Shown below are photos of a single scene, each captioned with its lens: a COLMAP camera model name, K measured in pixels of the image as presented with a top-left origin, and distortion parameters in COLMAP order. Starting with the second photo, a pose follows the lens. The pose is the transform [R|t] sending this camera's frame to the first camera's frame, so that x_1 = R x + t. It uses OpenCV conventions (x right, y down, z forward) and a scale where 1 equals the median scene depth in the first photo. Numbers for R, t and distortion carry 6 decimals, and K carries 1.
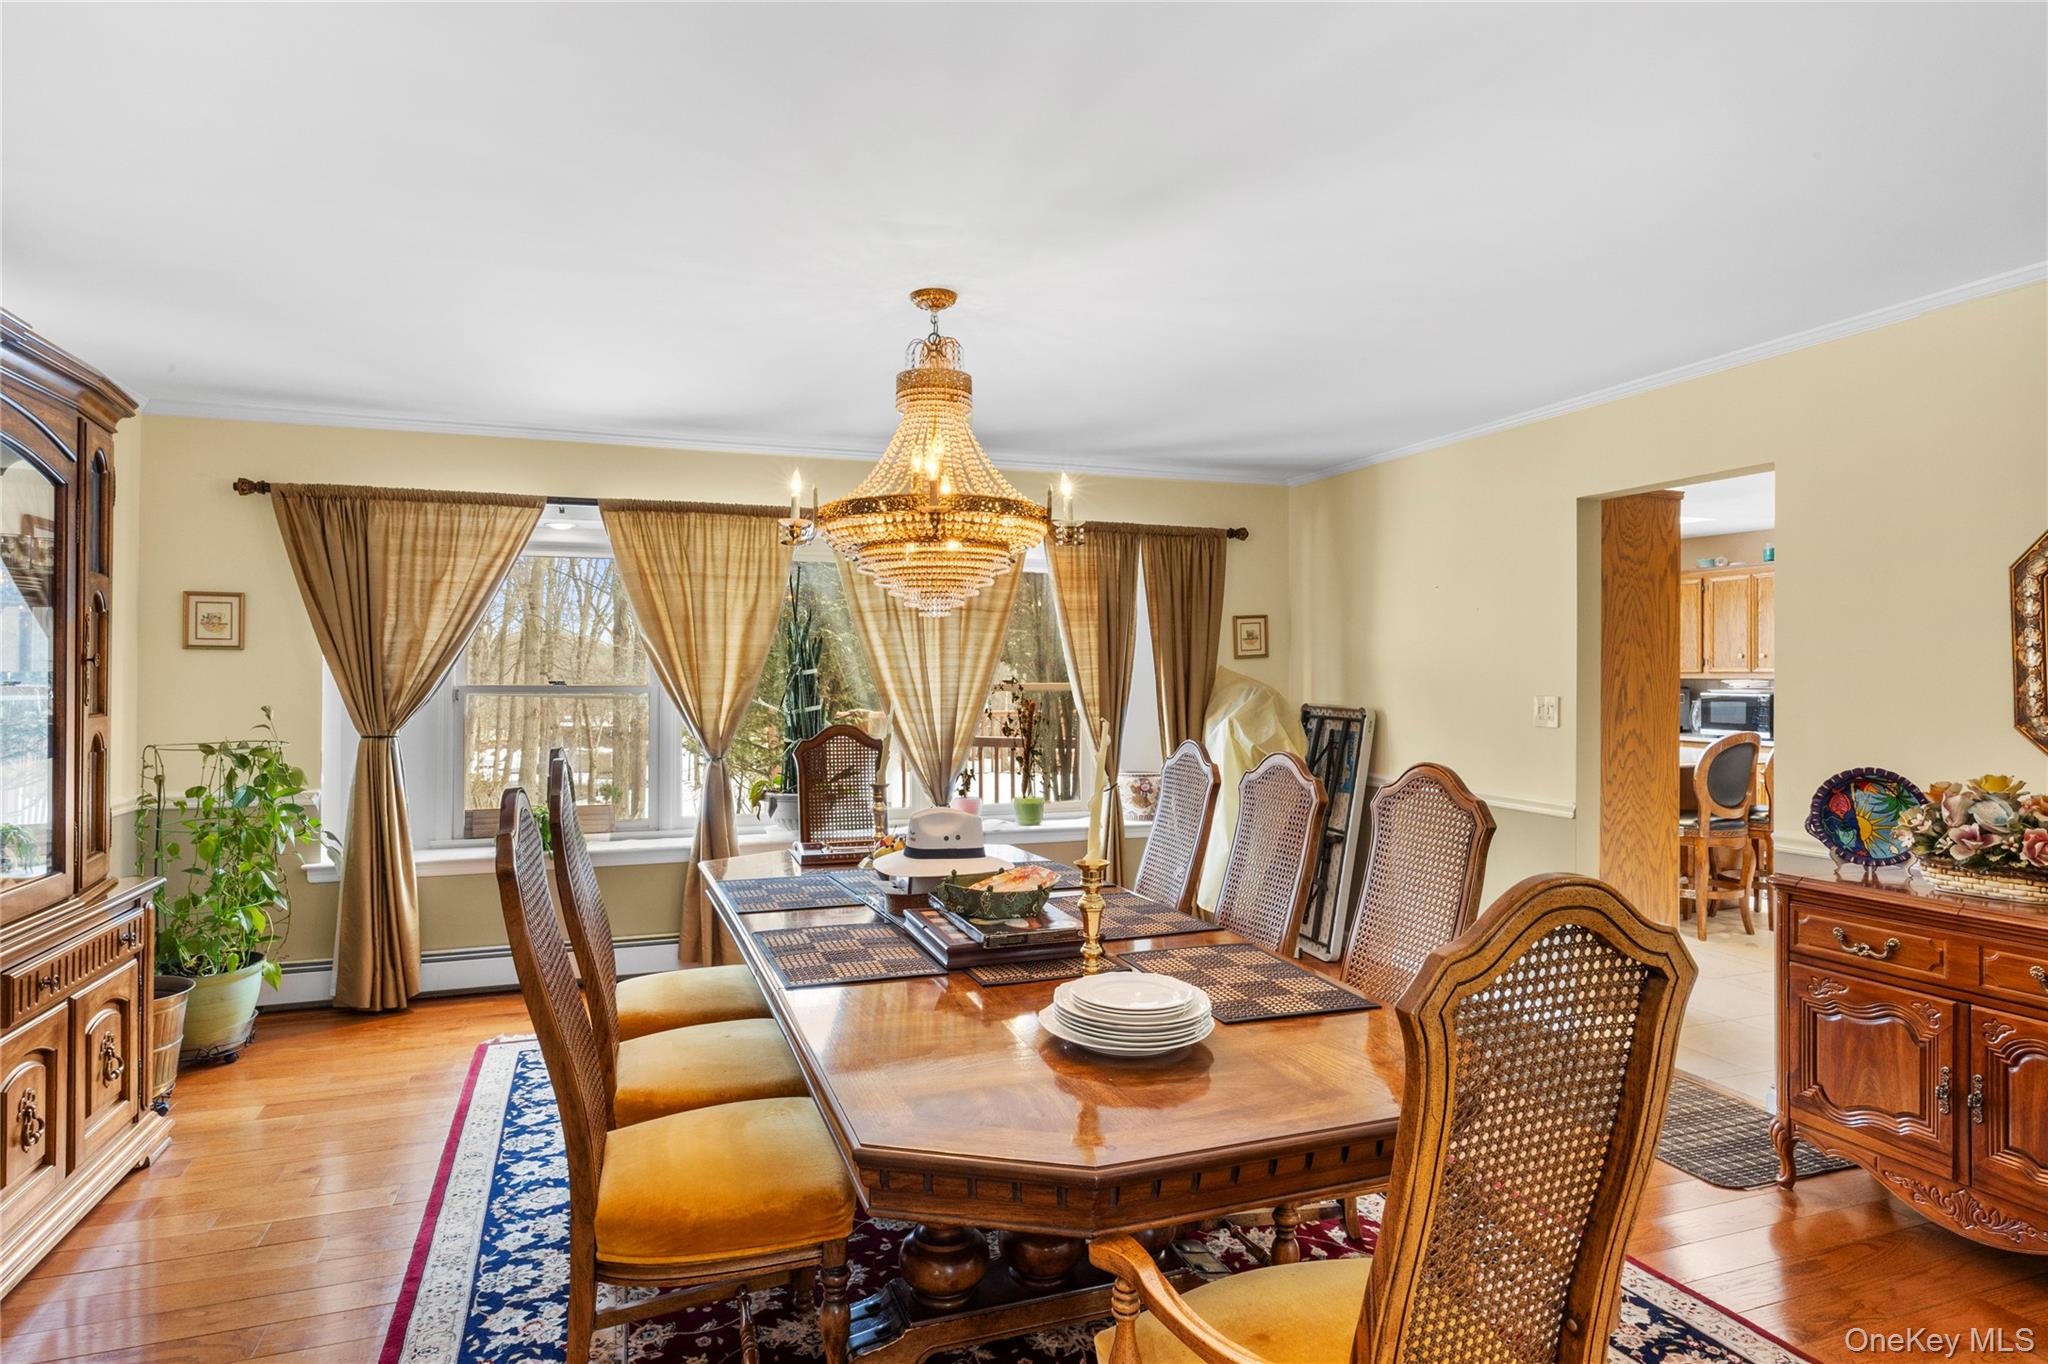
lens RADIAL K [[1131.5, 0, 1024.0], [0, 1131.5, 682.0], [0, 0, 1]] dist [0.000090, -0.000106]
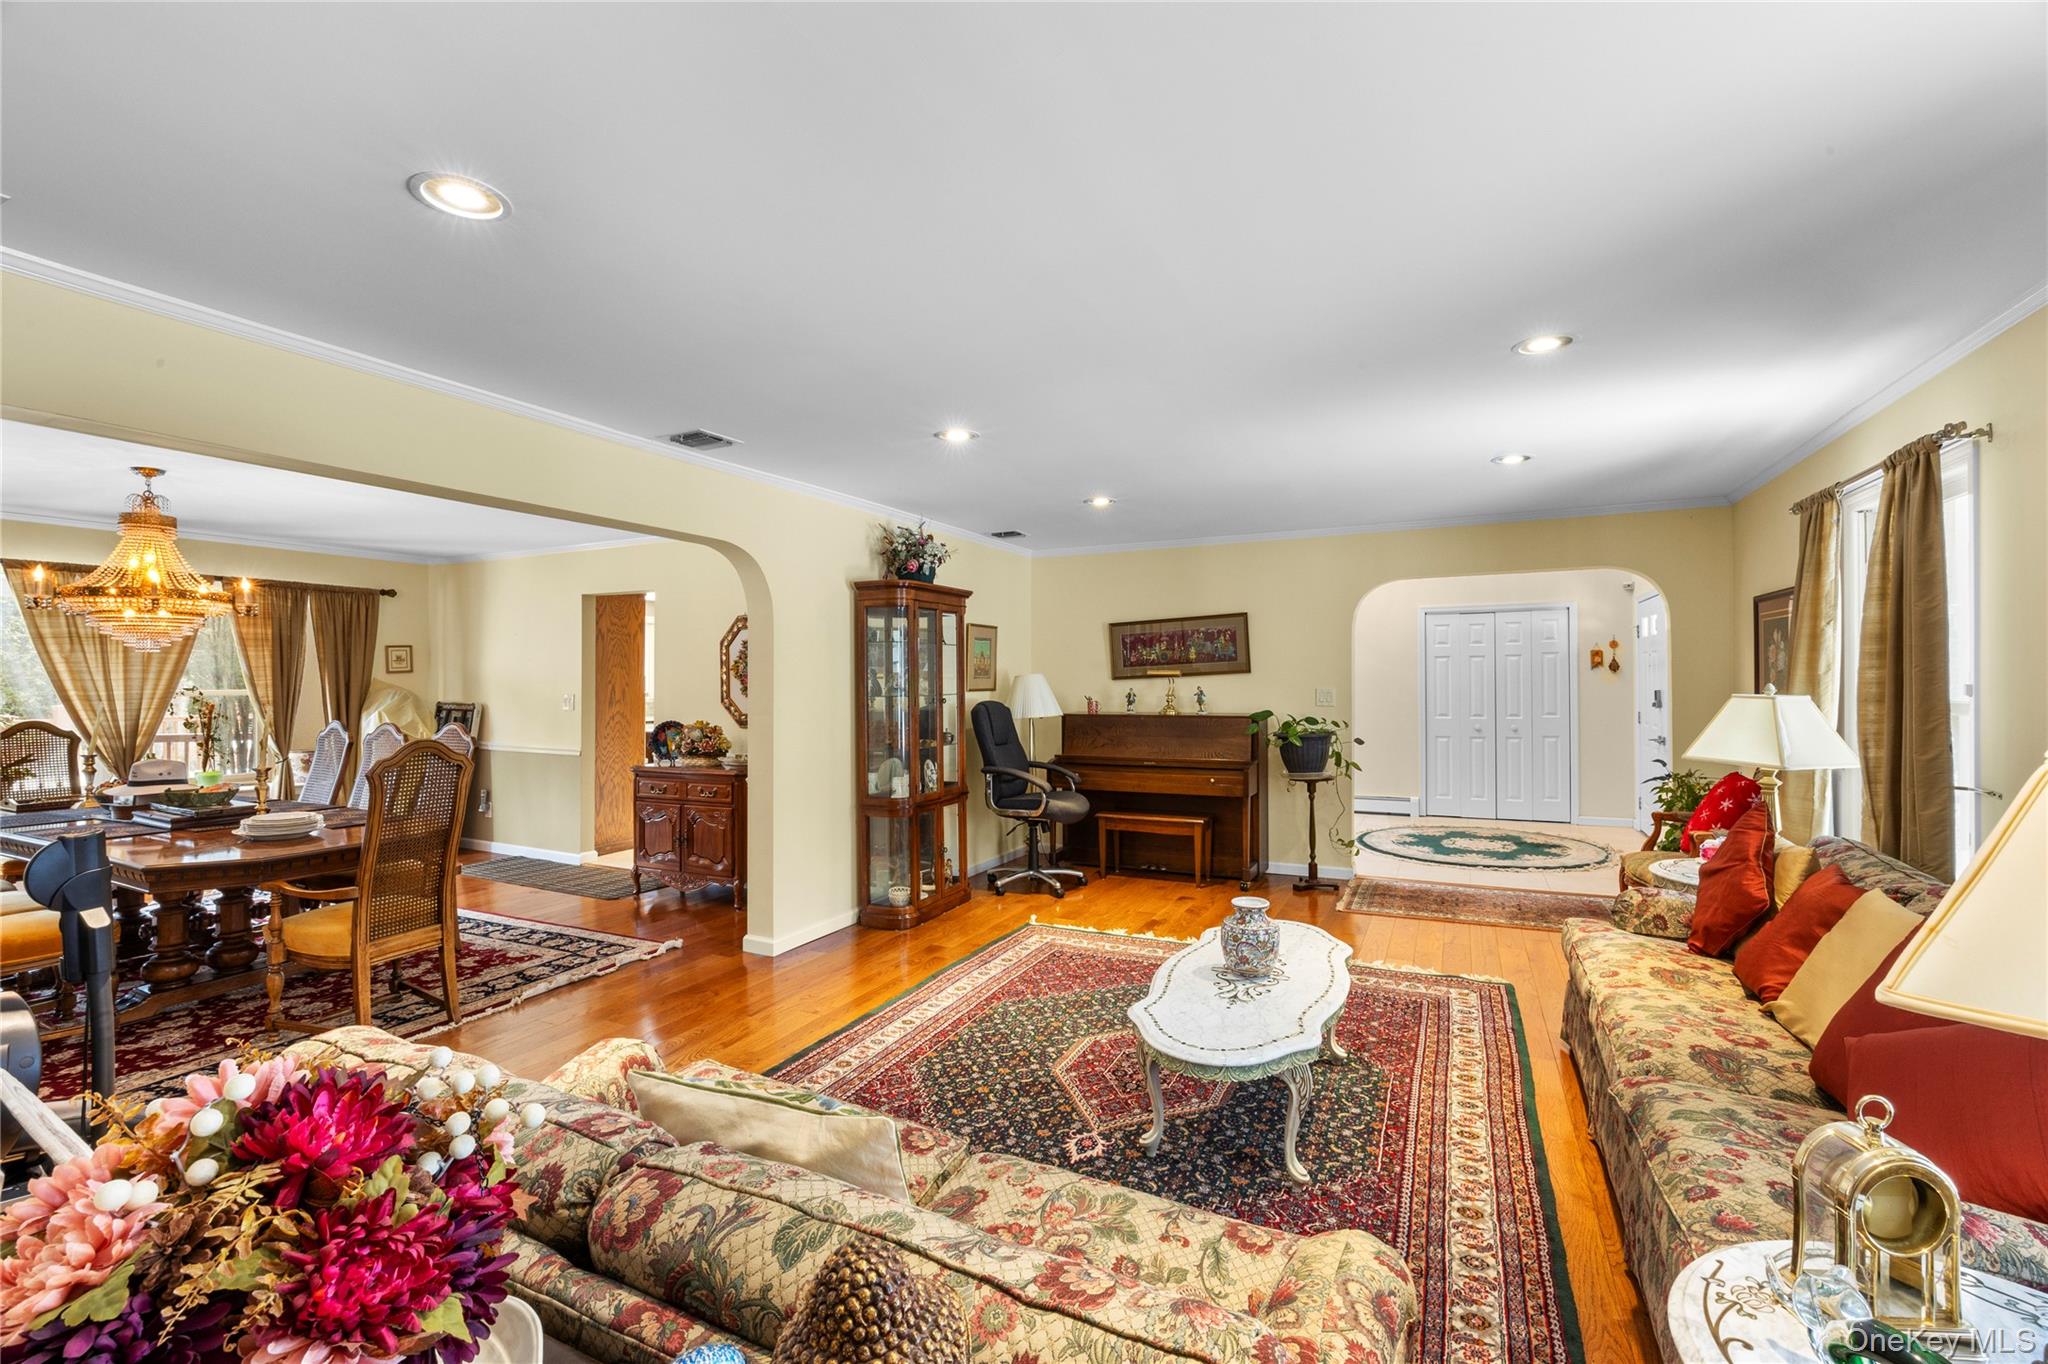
lens RADIAL K [[879.2, 0, 1019.6], [0, 879.2, 675.3], [0, 0, 1]] dist [-0.015285, 0.000096]
pose [[0.718217, 0.001922, 0.695817, -0.023702], [0.007266, 0.999921, -0.010262, 0.000870], [-0.695782, 0.012426, 0.718146, -0.509404]]
